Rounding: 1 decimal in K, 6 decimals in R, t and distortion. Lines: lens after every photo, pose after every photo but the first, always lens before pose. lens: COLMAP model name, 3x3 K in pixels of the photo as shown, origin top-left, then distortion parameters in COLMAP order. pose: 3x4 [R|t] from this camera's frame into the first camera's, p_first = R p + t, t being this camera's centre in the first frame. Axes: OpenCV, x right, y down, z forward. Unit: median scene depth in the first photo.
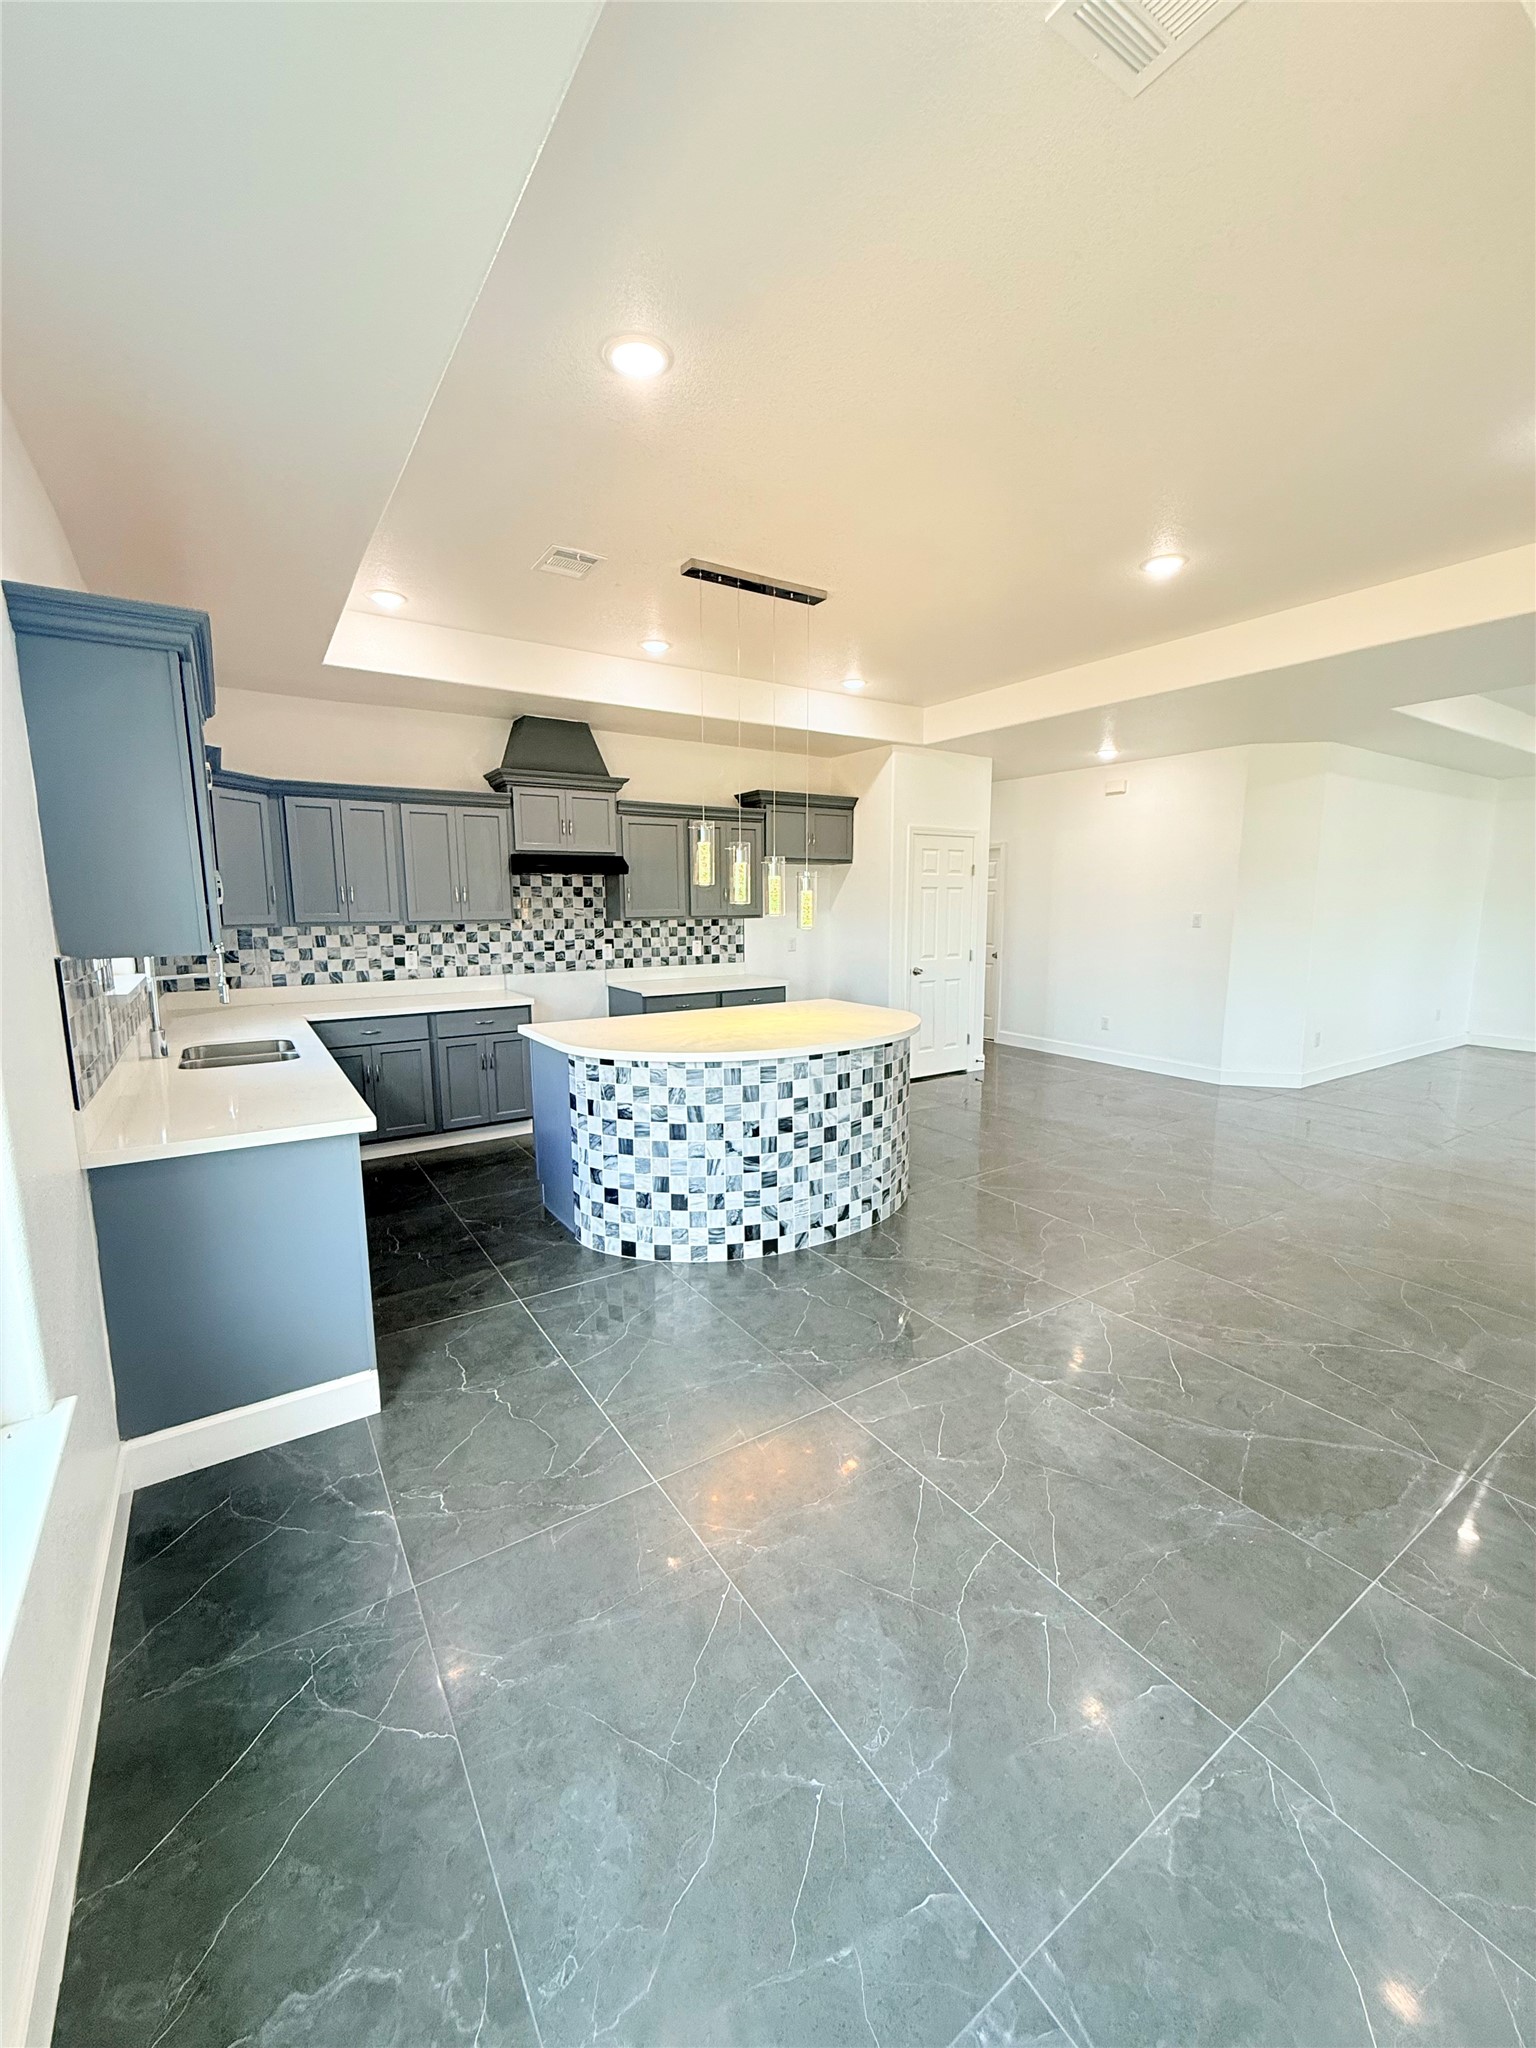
lens RADIAL K [[817.0, 0, 769.6], [0, 817.0, 1015.9], [0, 0, 1]] dist [-0.000321, 0.000581]
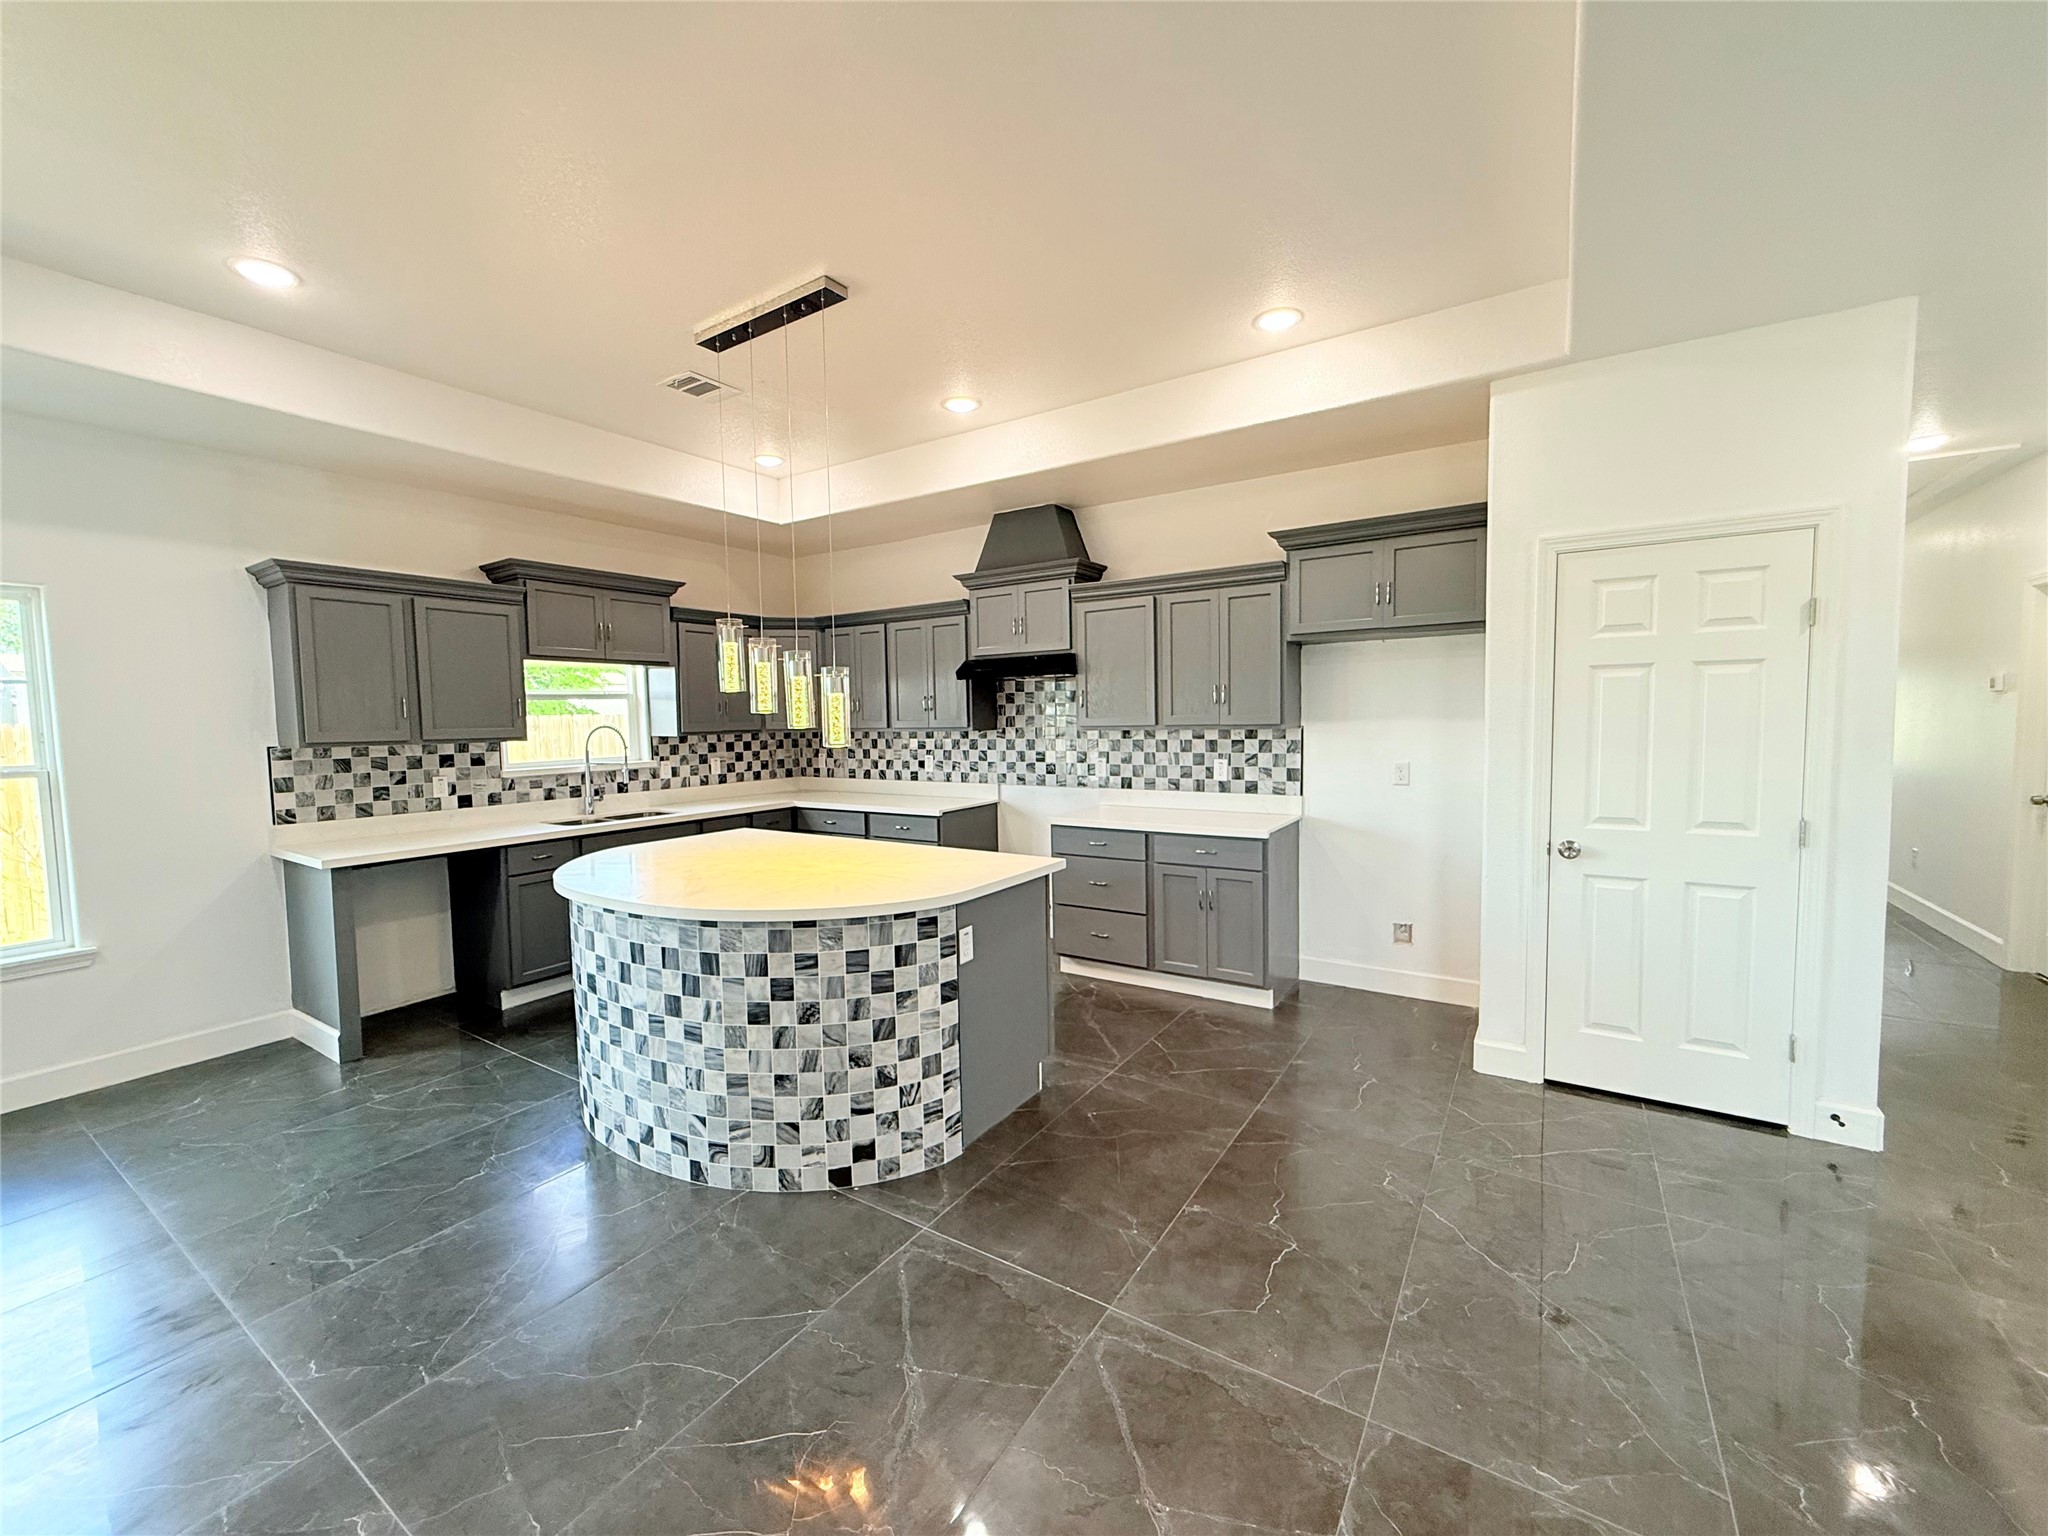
lens RADIAL K [[817.0, 0, 1018.6], [0, 817.0, 768.8], [0, 0, 1]] dist [-0.000321, 0.000581]
pose [[0.392795, 0.059172, -0.917720, 0.625381], [-0.112300, 0.993546, 0.015995, -0.095357], [0.912744, 0.096777, 0.396905, 0.704241]]
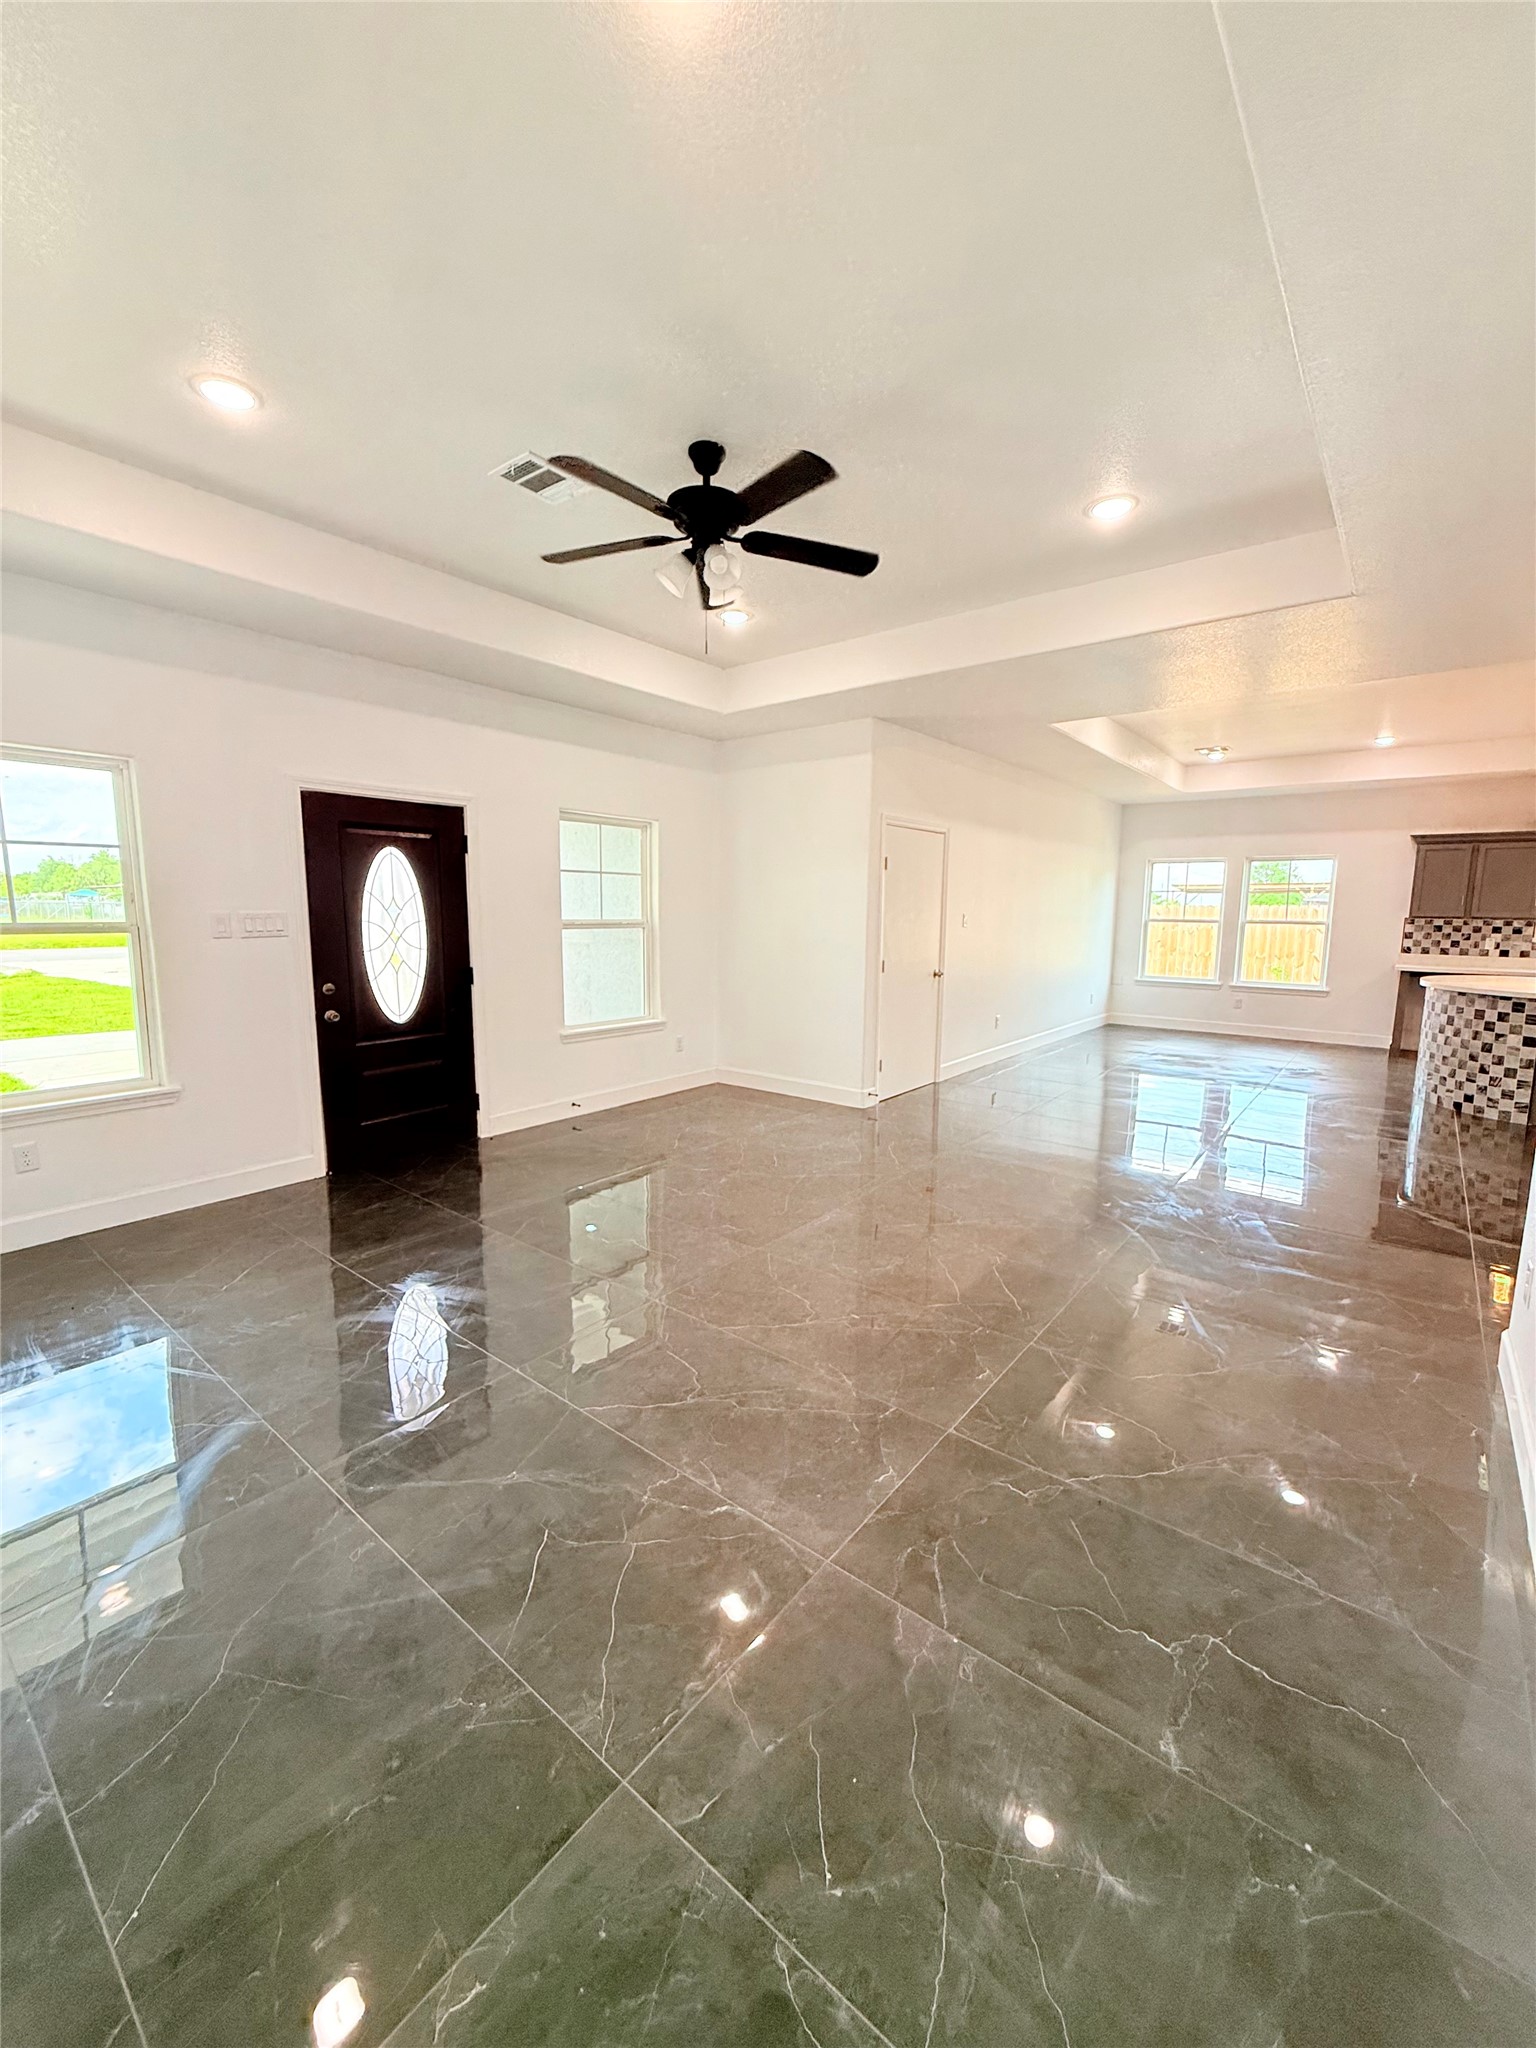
lens RADIAL K [[819.3, 0, 767.4], [0, 819.3, 1018.2], [0, 0, 1]] dist [-0.000506, 0.000262]
pose [[-0.952557, 0.034223, -0.302430, 1.420111], [-0.049554, 0.962961, 0.265047, -0.207115], [0.300299, 0.267459, -0.915580, 1.564093]]
